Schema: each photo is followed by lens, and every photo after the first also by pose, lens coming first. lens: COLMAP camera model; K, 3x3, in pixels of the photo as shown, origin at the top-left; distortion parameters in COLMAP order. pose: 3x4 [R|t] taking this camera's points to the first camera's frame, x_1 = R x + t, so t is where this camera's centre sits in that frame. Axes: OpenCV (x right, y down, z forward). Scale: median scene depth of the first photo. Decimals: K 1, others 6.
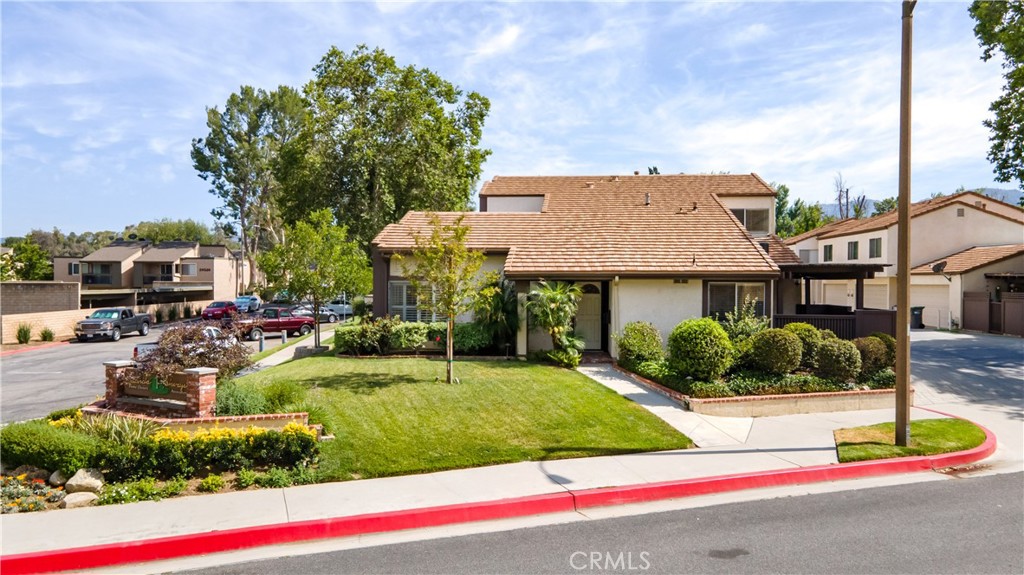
lens RADIAL K [[744.8, 0, 512.0], [0, 744.8, 287.5], [0, 0, 1]] dist [0.005276, 0.001836]
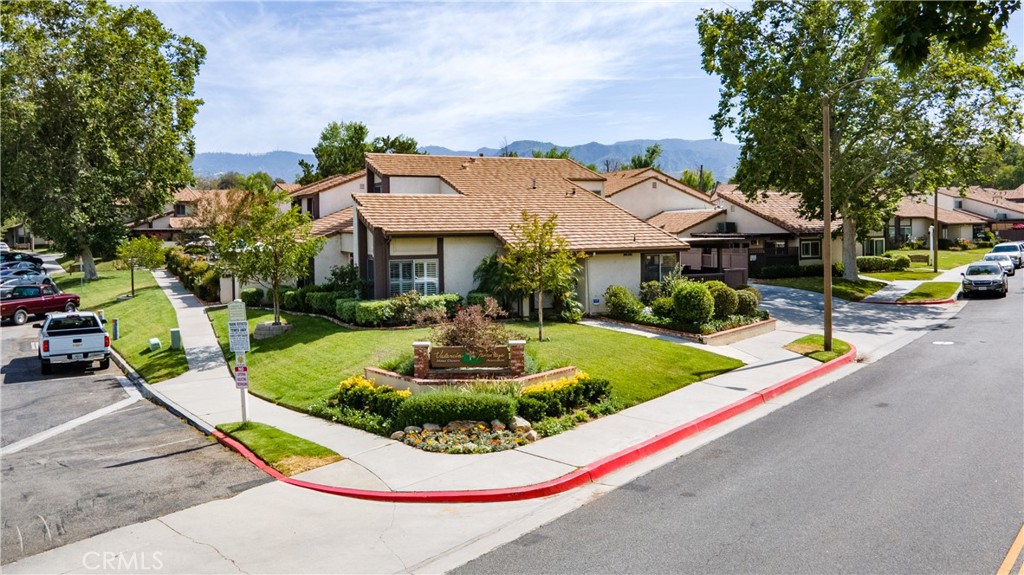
lens RADIAL K [[754.8, 0, 512.0], [0, 754.8, 287.5], [0, 0, 1]] dist [-0.005848, -0.001150]
pose [[0.856544, -0.058168, 0.512786, -0.481518], [0.019254, 0.996538, 0.080882, -0.045762], [-0.515715, -0.059405, 0.854698, -0.068093]]
